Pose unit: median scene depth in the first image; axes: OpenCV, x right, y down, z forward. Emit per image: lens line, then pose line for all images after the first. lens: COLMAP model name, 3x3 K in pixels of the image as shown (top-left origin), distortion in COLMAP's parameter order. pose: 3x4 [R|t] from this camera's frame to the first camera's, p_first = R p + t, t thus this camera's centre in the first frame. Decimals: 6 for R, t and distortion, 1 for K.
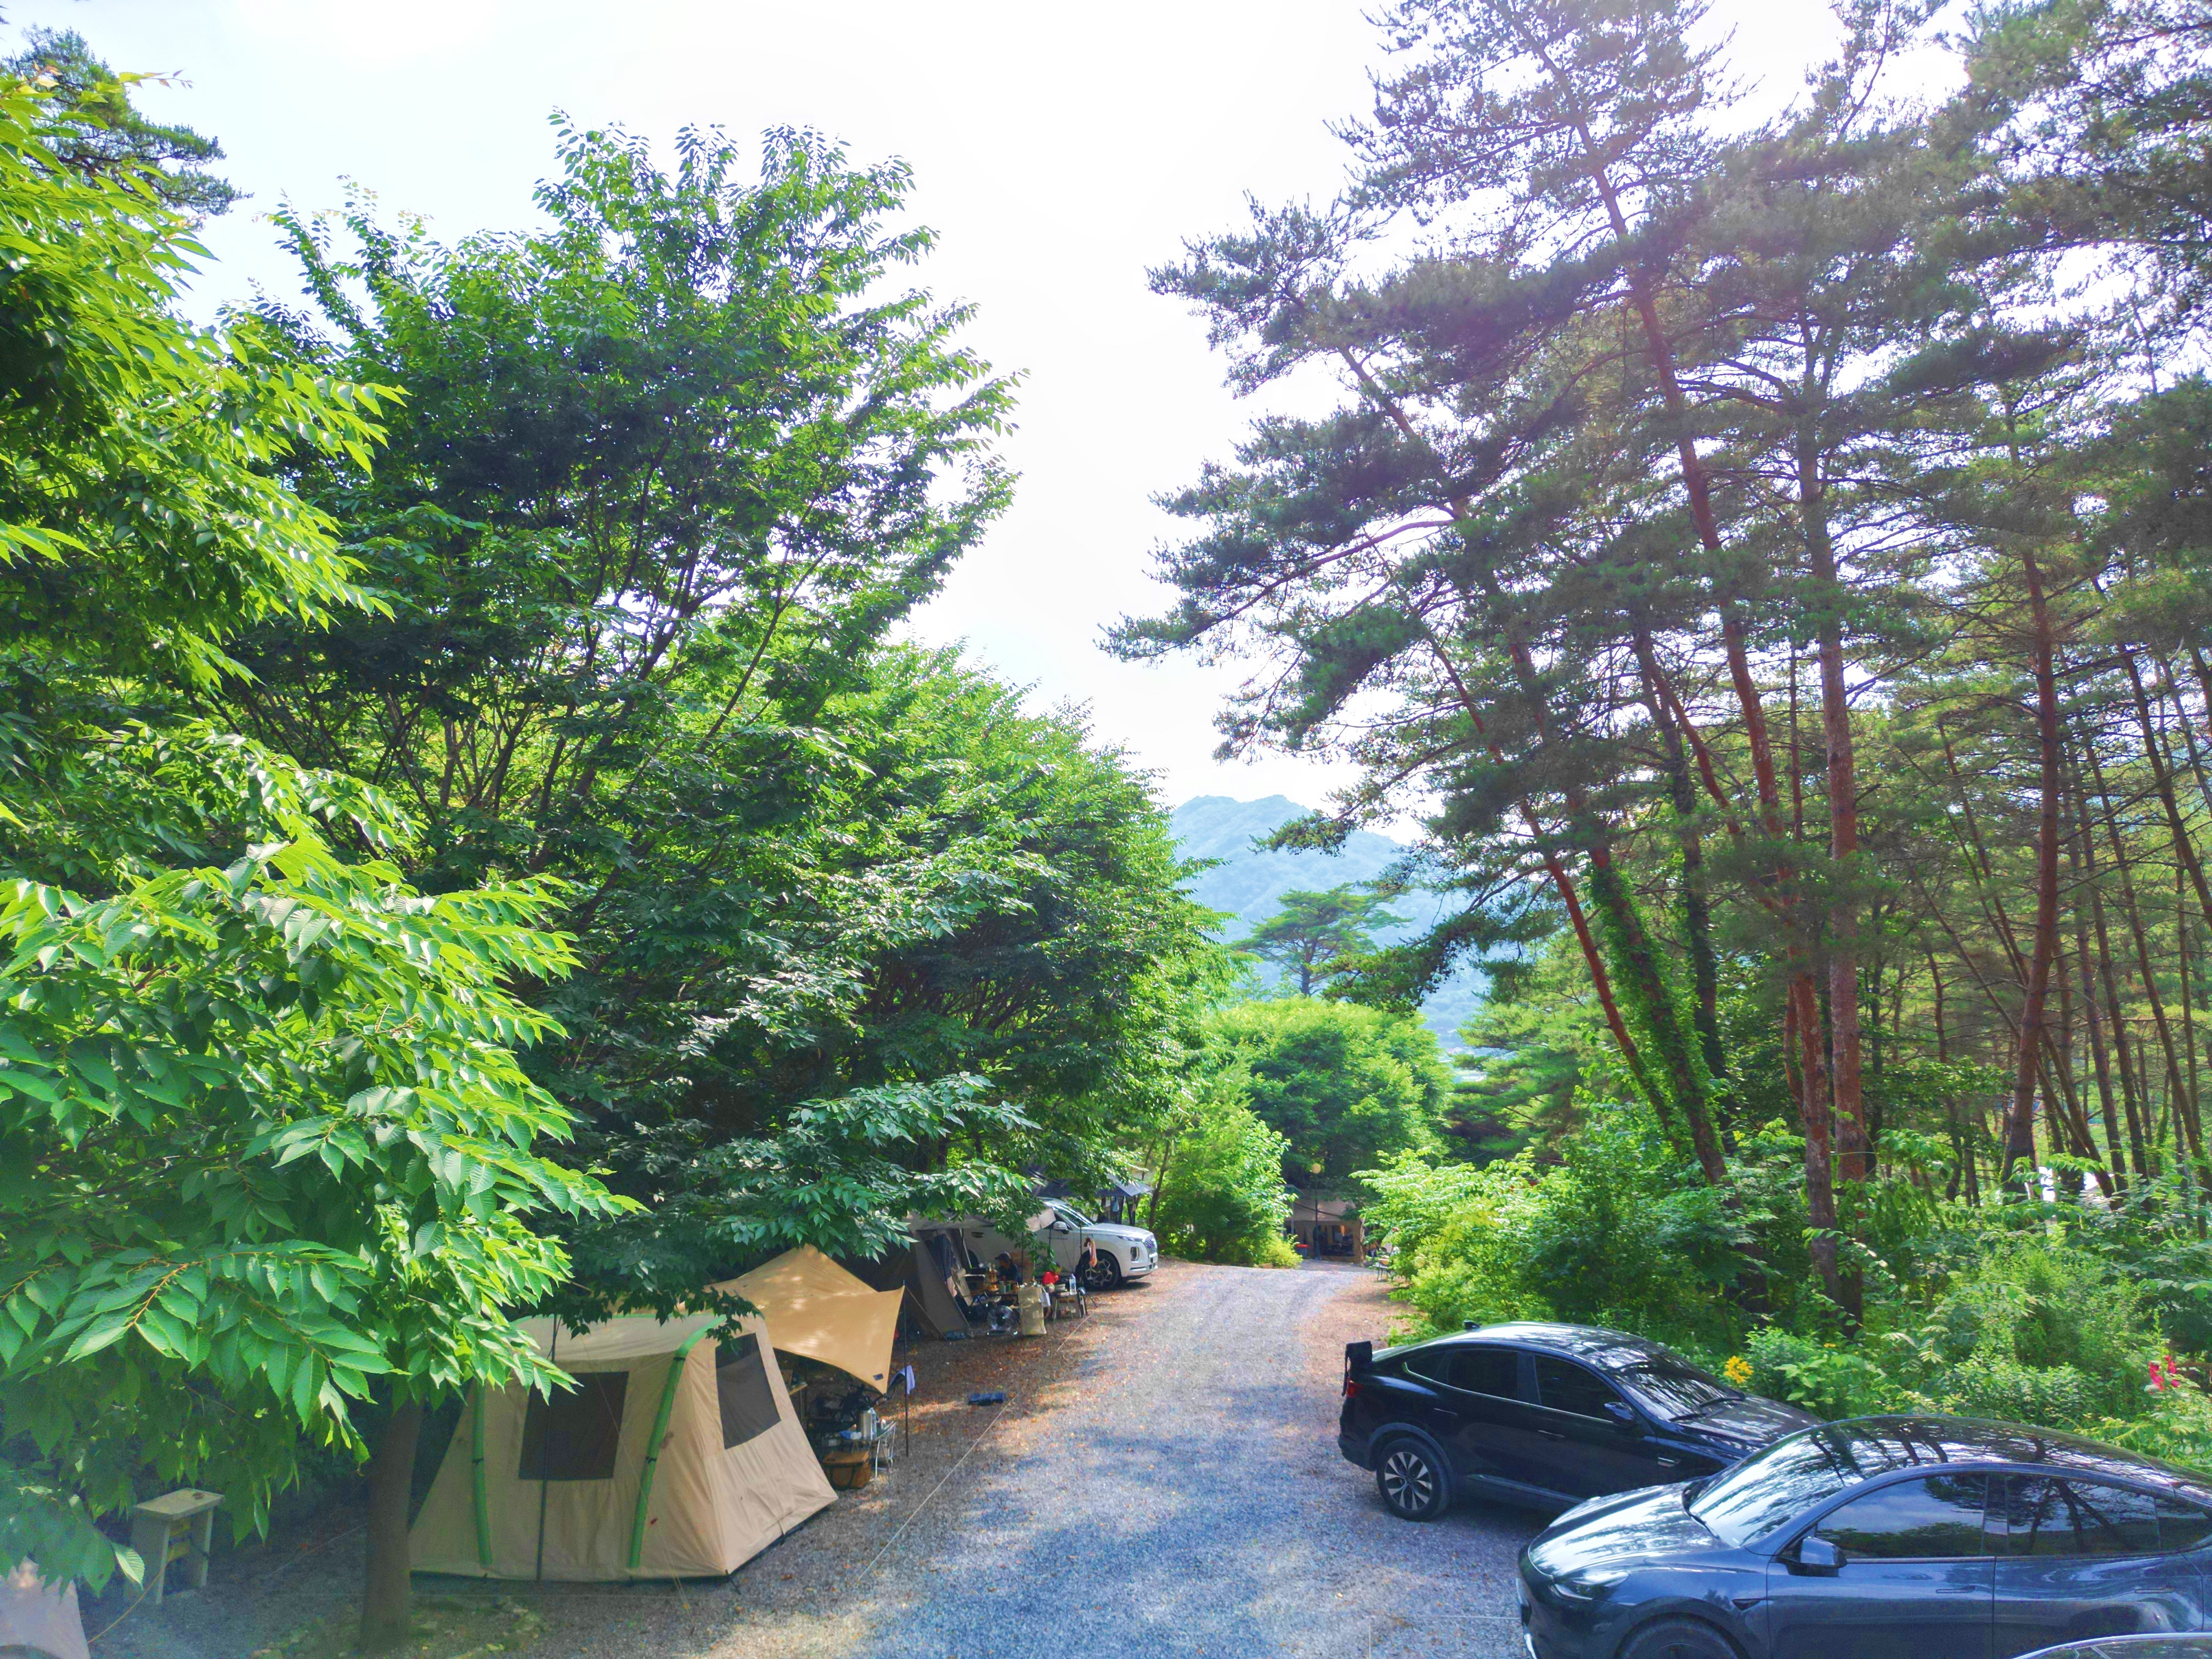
lens RADIAL K [[1547.3, 0, 1096.3], [0, 1547.3, 805.4], [0, 0, 1]] dist [0.082308, -0.087015]
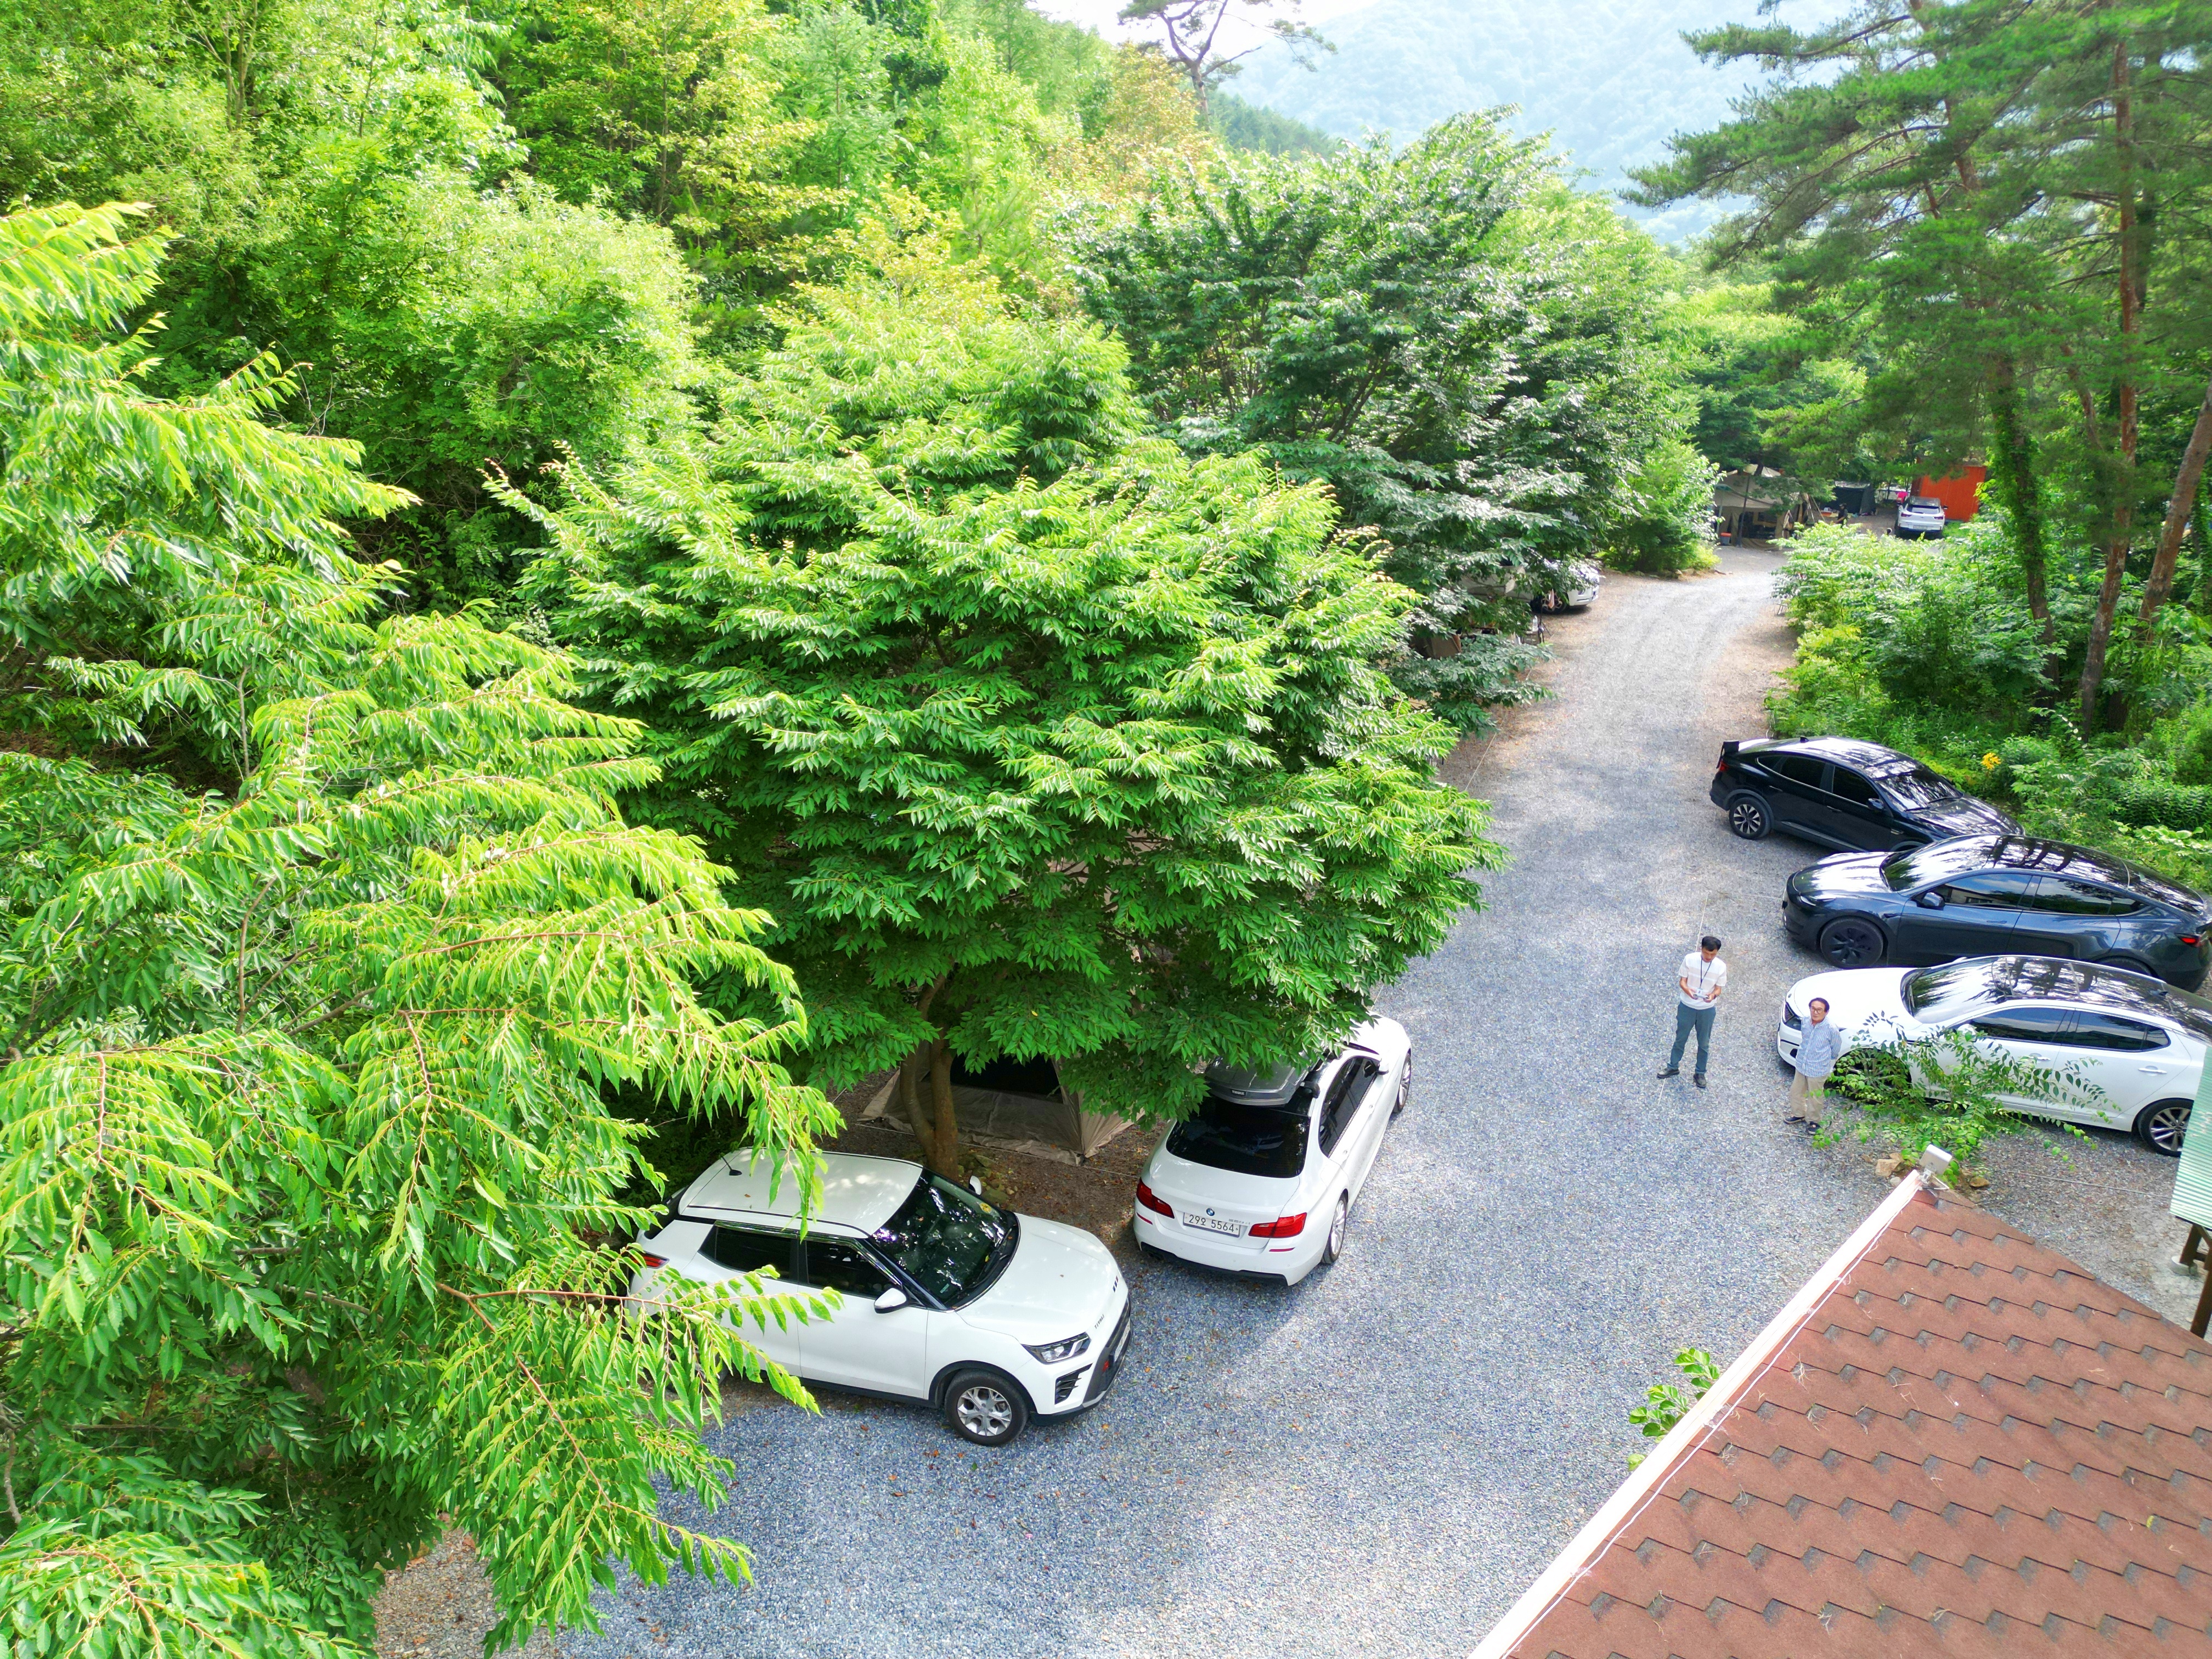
lens RADIAL K [[1603.6, 0, 1126.0], [0, 1603.6, 818.9], [0, 0, 1]] dist [0.139980, -0.221121]
pose [[0.974620, 0.090875, -0.204592, -0.134474], [0.025265, 0.863414, 0.503862, -0.626306], [0.222436, -0.496243, 0.839205, -0.861274]]
